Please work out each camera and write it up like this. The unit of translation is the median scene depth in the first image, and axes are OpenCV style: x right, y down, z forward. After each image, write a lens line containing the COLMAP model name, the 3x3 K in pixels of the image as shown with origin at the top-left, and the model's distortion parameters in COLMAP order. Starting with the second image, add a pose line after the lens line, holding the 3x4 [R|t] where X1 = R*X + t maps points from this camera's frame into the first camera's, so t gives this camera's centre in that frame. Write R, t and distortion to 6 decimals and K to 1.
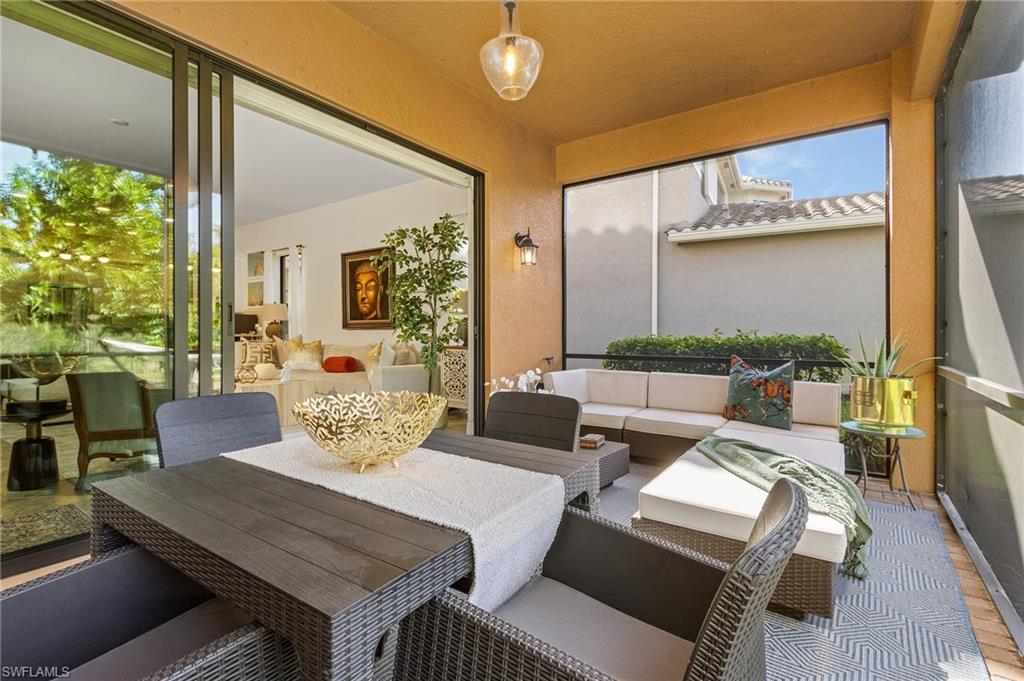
lens RADIAL K [[481.1, 0, 510.0], [0, 481.1, 332.6], [0, 0, 1]] dist [0.005064, -0.002250]
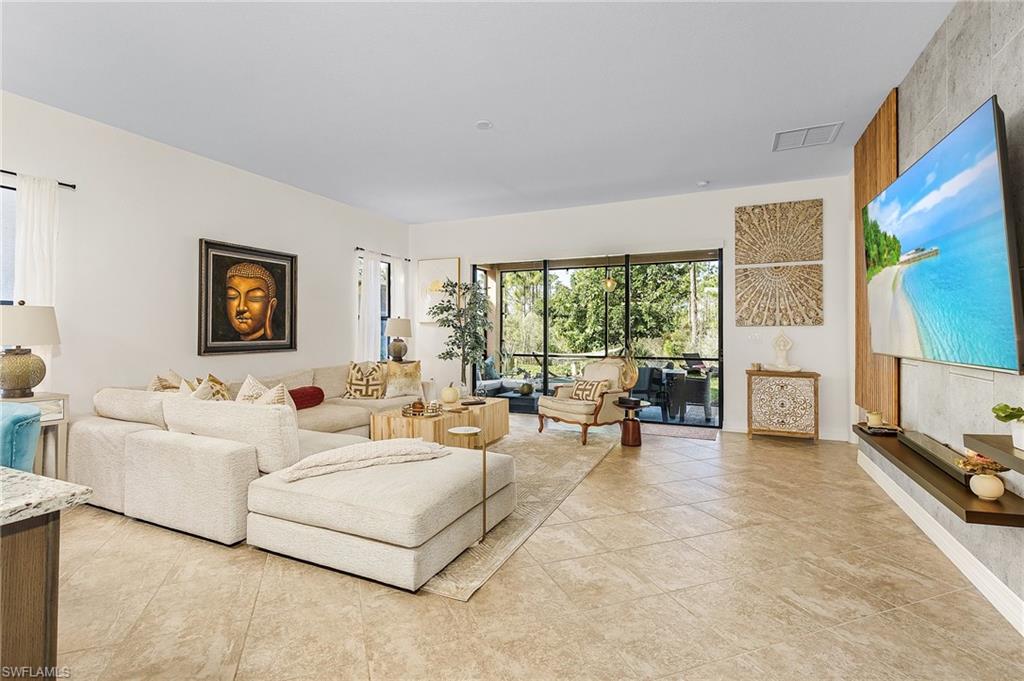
lens RADIAL K [[481.1, 0, 502.1], [0, 481.1, 326.9], [0, 0, 1]] dist [0.005064, -0.002250]
pose [[-0.173872, 0.011204, 0.984705, -1.092378], [0.005130, 0.999932, -0.010471, -0.037635], [-0.984755, 0.003231, -0.173917, 0.737958]]
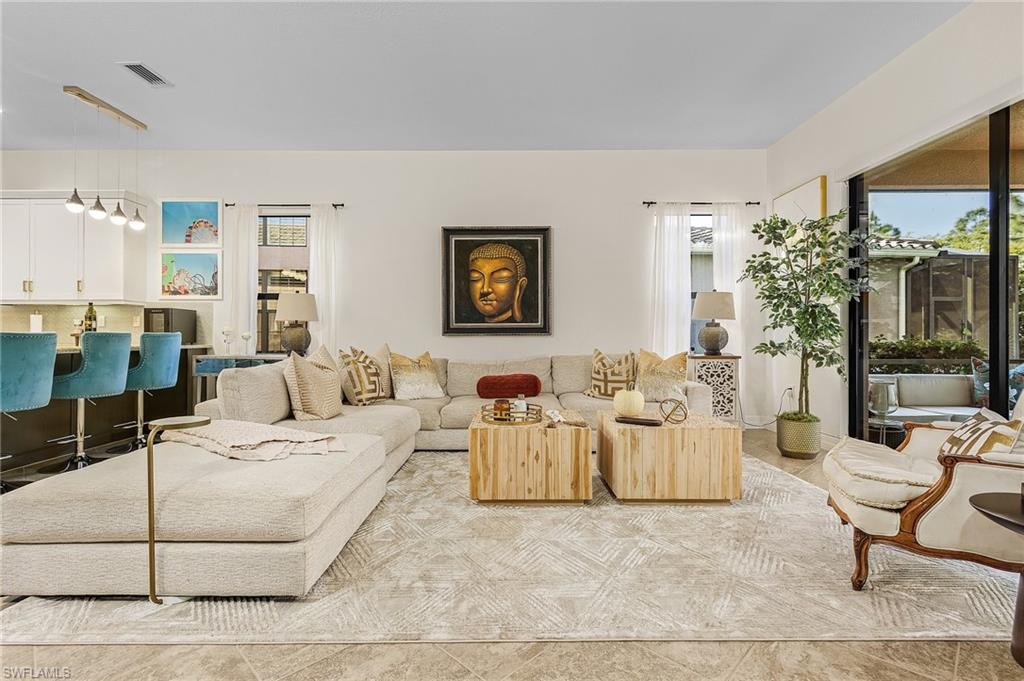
lens RADIAL K [[481.1, 0, 508.8], [0, 481.1, 338.3], [0, 0, 1]] dist [0.005064, -0.002250]
pose [[0.818114, 0.003348, 0.575047, -0.693431], [0.001186, 0.999971, -0.007509, 0.002593], [-0.575055, 0.006825, 0.818086, 0.385942]]
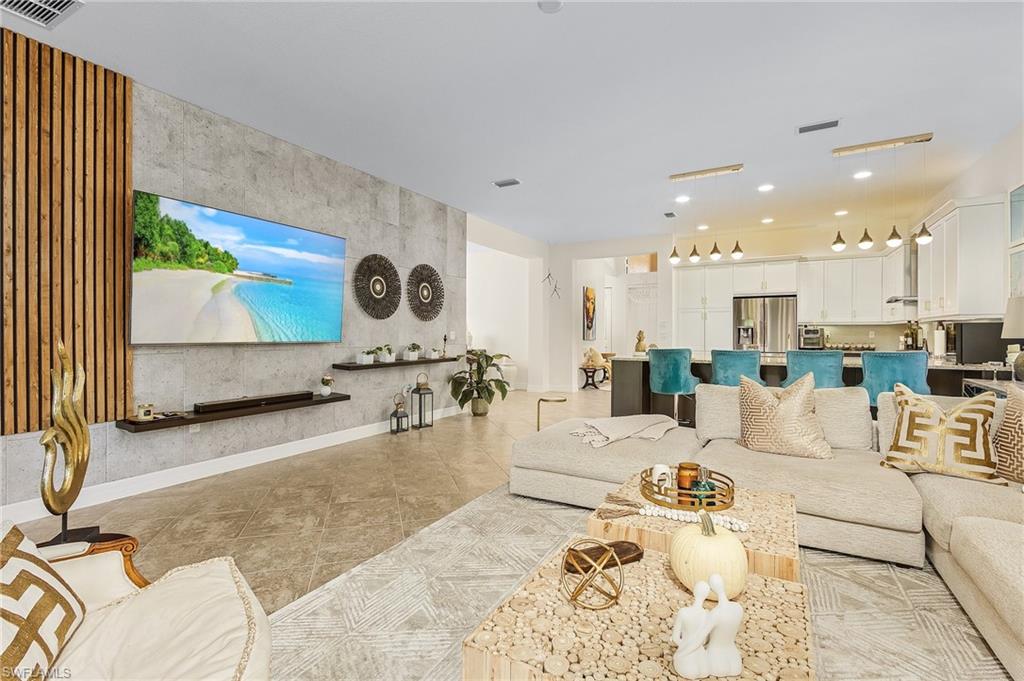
lens RADIAL K [[481.1, 0, 509.9], [0, 481.1, 334.1], [0, 0, 1]] dist [0.005064, -0.002250]
pose [[0.114744, -0.000828, -0.993395, -0.166099], [-0.005921, 0.999981, -0.001517, -0.026749], [0.993377, 0.006056, 0.114737, 0.588966]]
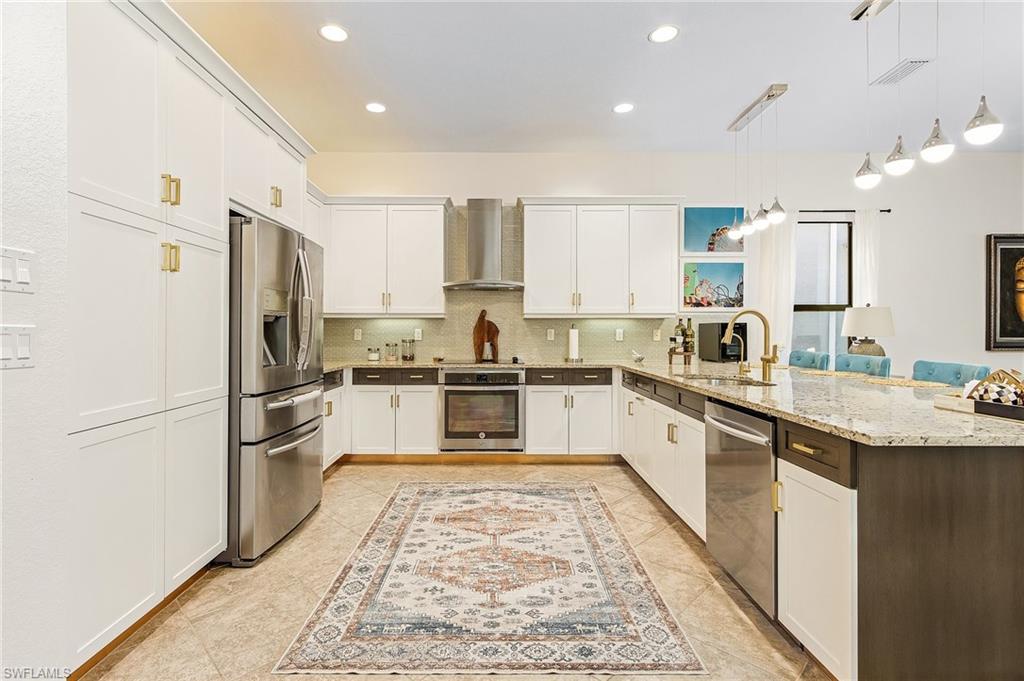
lens RADIAL K [[481.1, 0, 513.4], [0, 481.1, 331.5], [0, 0, 1]] dist [0.005064, -0.002250]
pose [[0.810601, 0.004012, 0.585585, -1.298665], [0.002557, 0.999943, -0.010390, -0.028376], [-0.585593, 0.009919, 0.810545, 0.877168]]
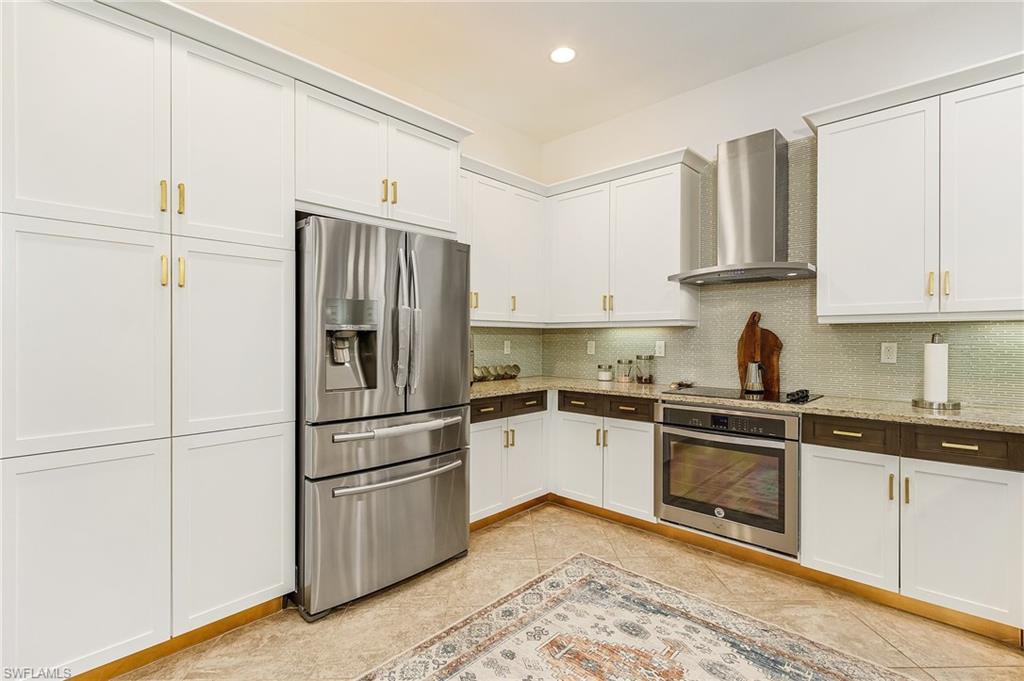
lens RADIAL K [[481.1, 0, 512.9], [0, 481.1, 339.6], [0, 0, 1]] dist [0.005064, -0.002250]
pose [[0.988712, 0.004389, -0.149763, -1.086504], [-0.005236, 0.999972, -0.005263, -0.037527], [0.149736, 0.005988, 0.988708, 0.988635]]
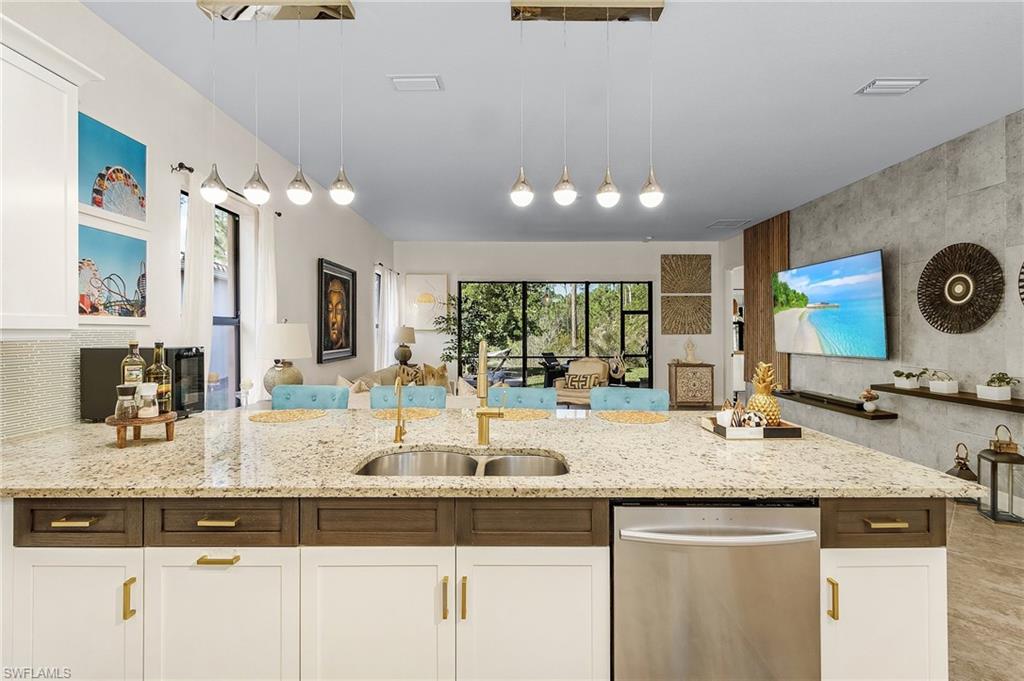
lens RADIAL K [[481.1, 0, 507.2], [0, 481.1, 336.0], [0, 0, 1]] dist [0.005064, -0.002250]
pose [[-0.571175, -0.006383, 0.820804, -1.132347], [0.004309, 0.999933, 0.010774, -0.056455], [-0.820817, 0.009691, -0.571109, 1.222231]]
